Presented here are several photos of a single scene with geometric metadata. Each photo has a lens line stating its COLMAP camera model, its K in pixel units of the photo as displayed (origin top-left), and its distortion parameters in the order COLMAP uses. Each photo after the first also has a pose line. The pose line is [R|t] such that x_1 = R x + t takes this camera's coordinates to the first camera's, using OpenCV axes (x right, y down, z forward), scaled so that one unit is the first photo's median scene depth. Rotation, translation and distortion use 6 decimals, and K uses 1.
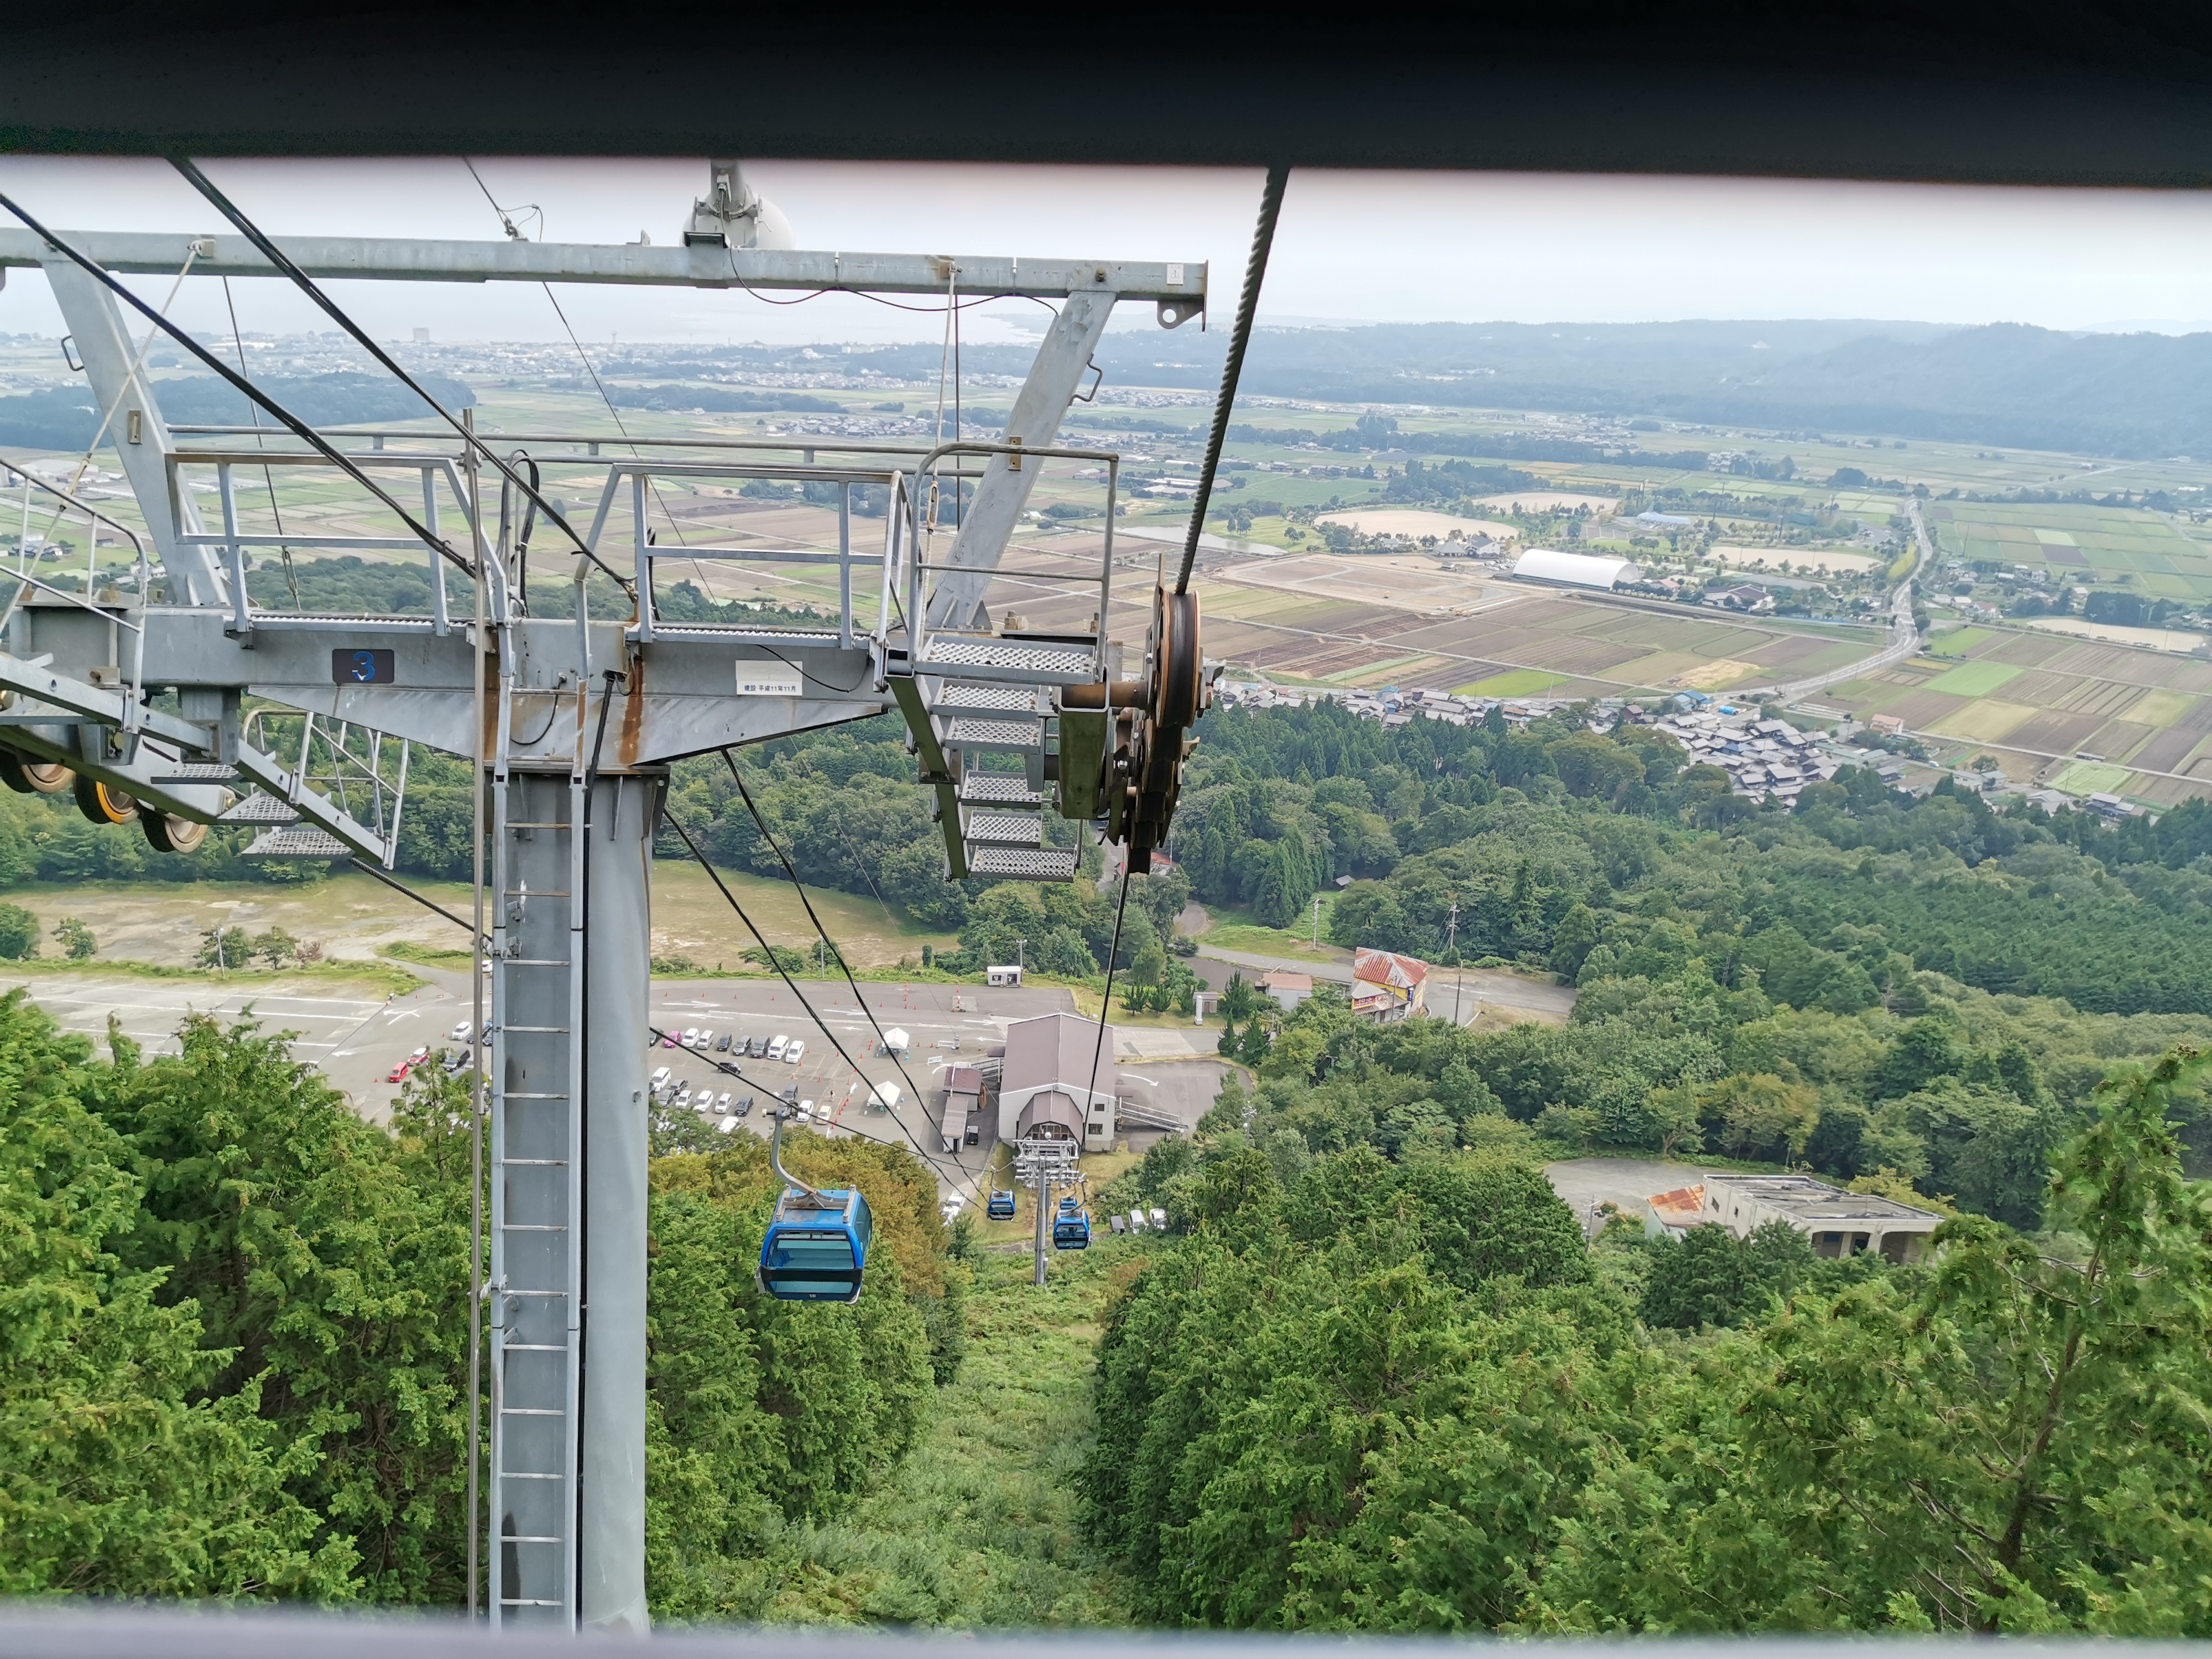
lens RADIAL K [[1651.4, 0, 1100.0], [0, 1651.4, 832.7], [0, 0, 1]] dist [0.038145, -0.140322]
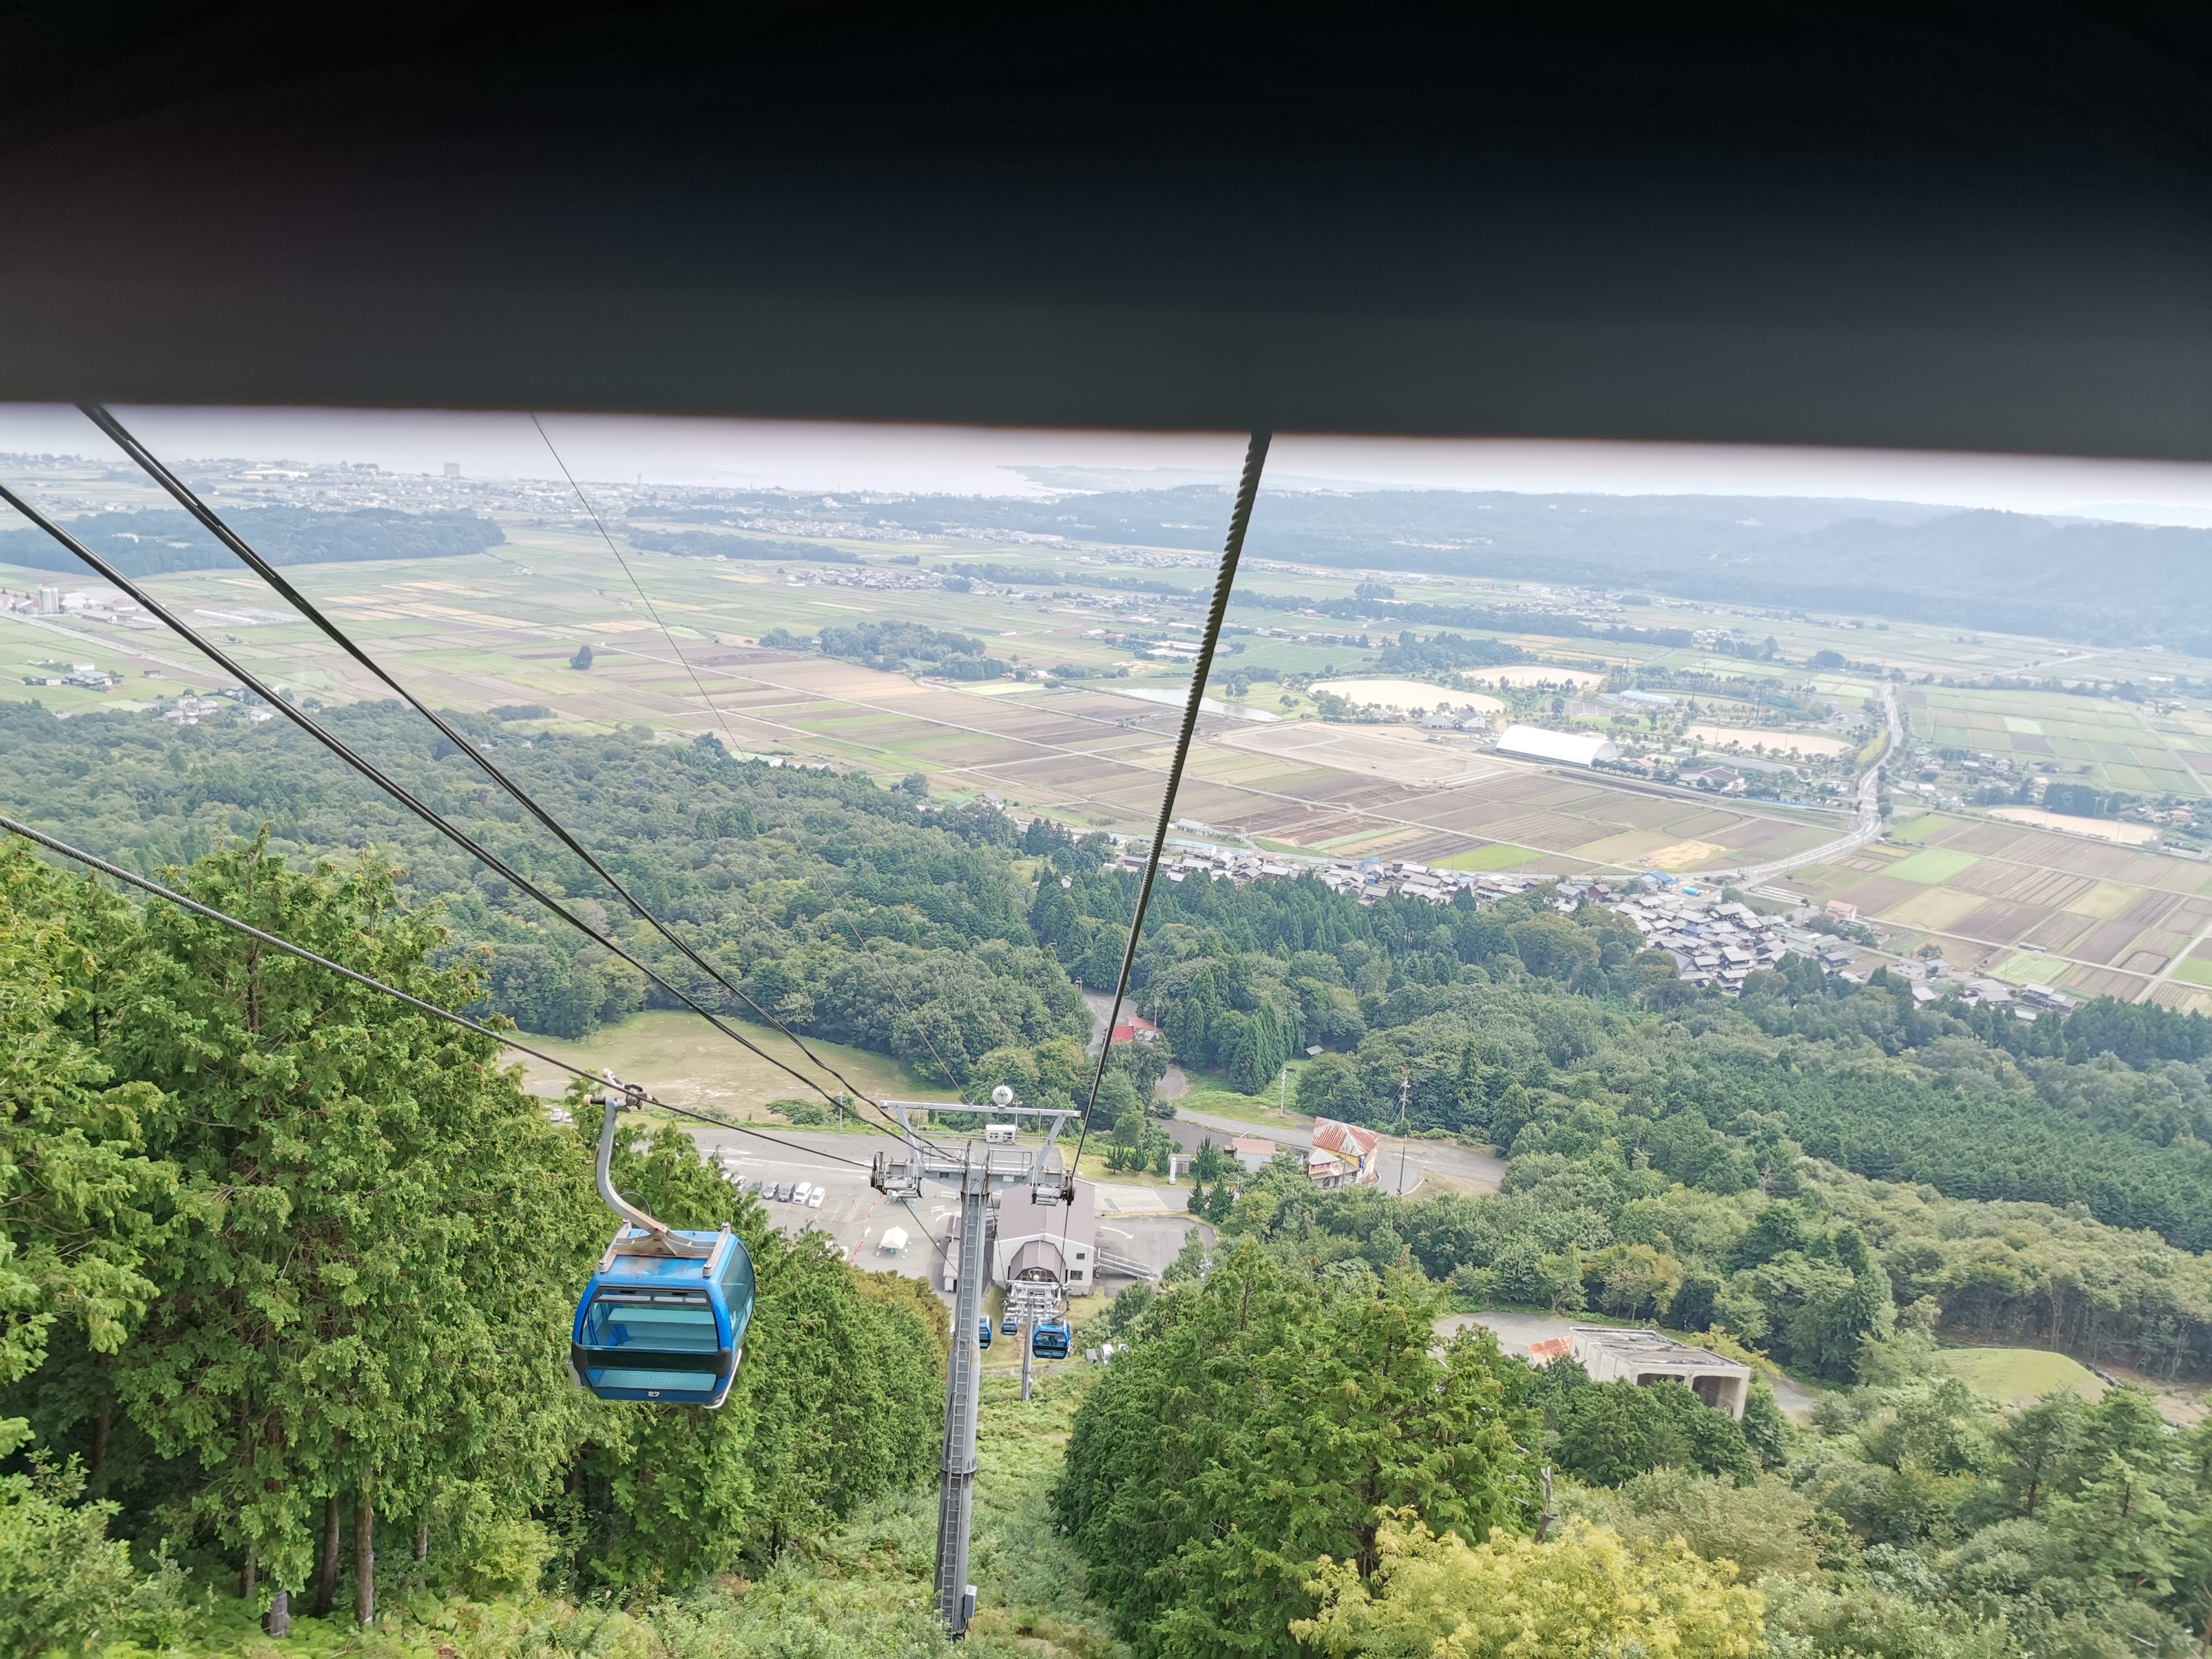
lens RADIAL K [[1651.6, 0, 1098.7], [0, 1651.6, 824.9], [0, 0, 1]] dist [0.047722, -0.169500]
pose [[0.999479, 0.032254, -0.001018, 0.001693], [-0.032215, 0.995447, -0.089706, -0.013389], [-0.001880, 0.089692, 0.995968, -0.080282]]
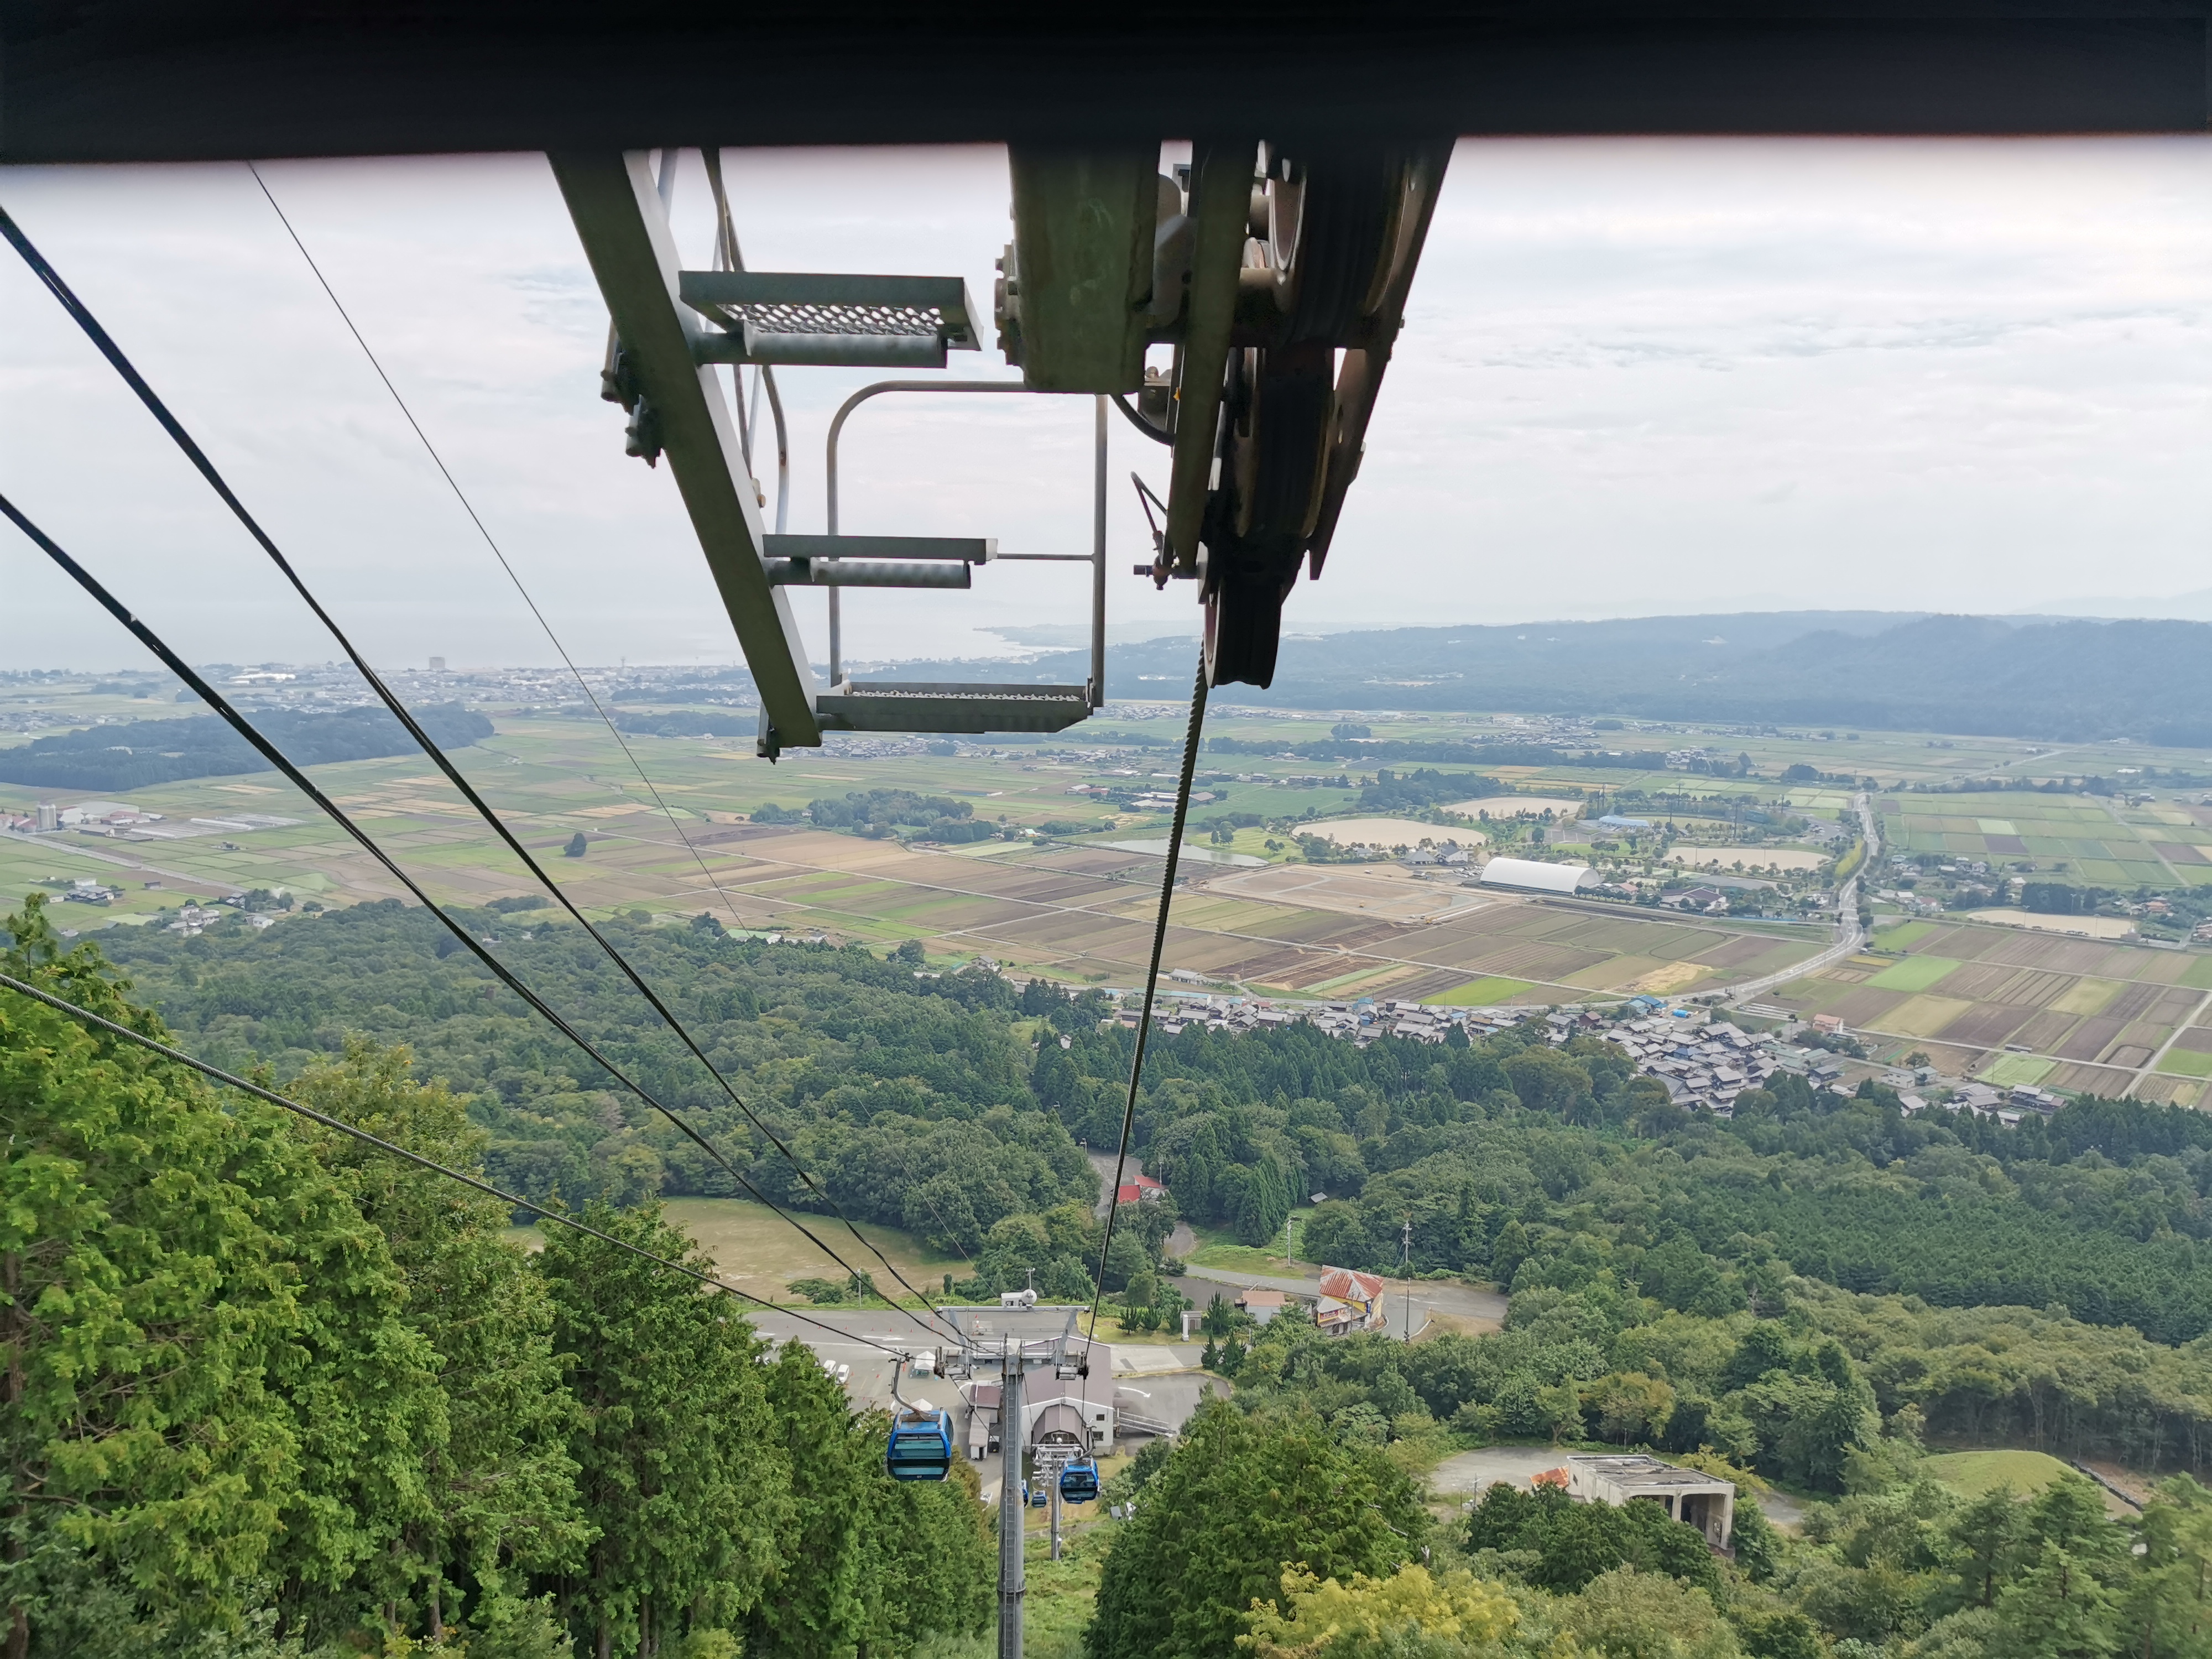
lens RADIAL K [[1652.7, 0, 1099.1], [0, 1652.7, 829.1], [0, 0, 1]] dist [0.038573, -0.146521]
pose [[0.999631, -0.026875, 0.003973, 0.002436], [0.027155, 0.983906, -0.176611, -0.017883], [0.000837, 0.176654, 0.984273, -0.112336]]
